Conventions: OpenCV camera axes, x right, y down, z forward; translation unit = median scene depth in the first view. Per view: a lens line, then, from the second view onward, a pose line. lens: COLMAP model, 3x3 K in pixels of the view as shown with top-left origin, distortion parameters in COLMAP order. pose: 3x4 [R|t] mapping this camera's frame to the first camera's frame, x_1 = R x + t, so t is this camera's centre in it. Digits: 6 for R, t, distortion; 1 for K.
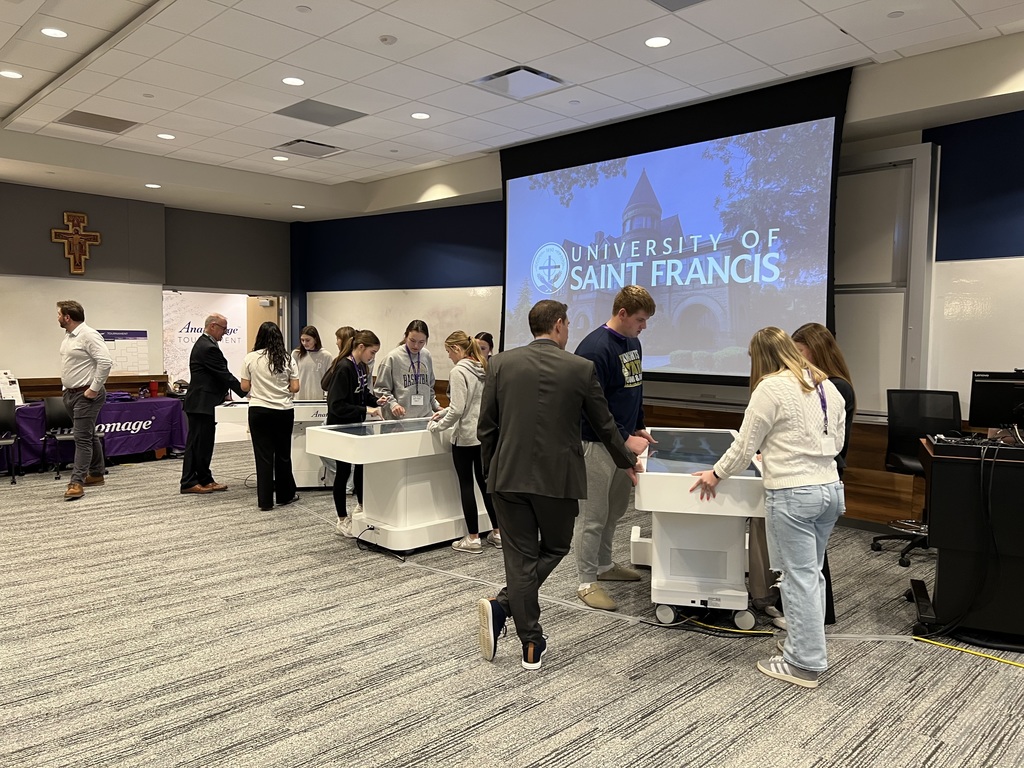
lens RADIAL K [[769.8, 0, 510.7], [0, 769.8, 382.4], [0, 0, 1]] dist [0.007455, -0.008027]
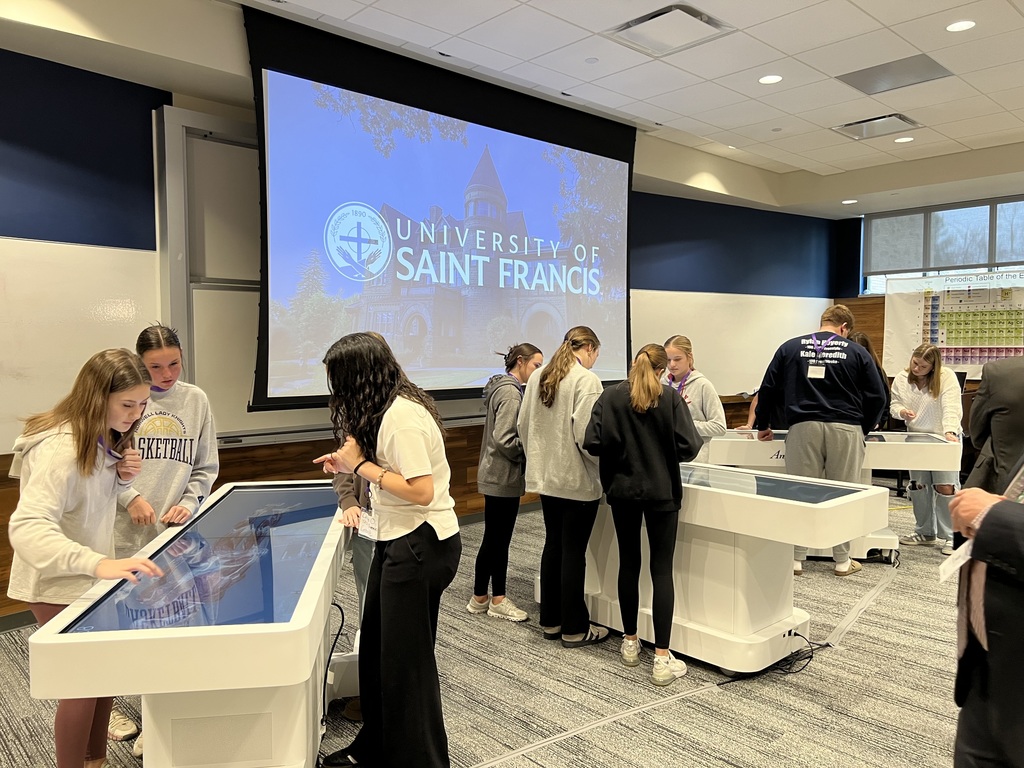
lens RADIAL K [[769.8, 0, 511.1], [0, 769.8, 387.8], [0, 0, 1]] dist [0.007455, -0.008027]
pose [[0.034715, -0.071701, 0.996822, -0.682321], [0.048643, 0.996362, 0.069974, -0.072535], [-0.998213, 0.046060, 0.038077, 0.959407]]
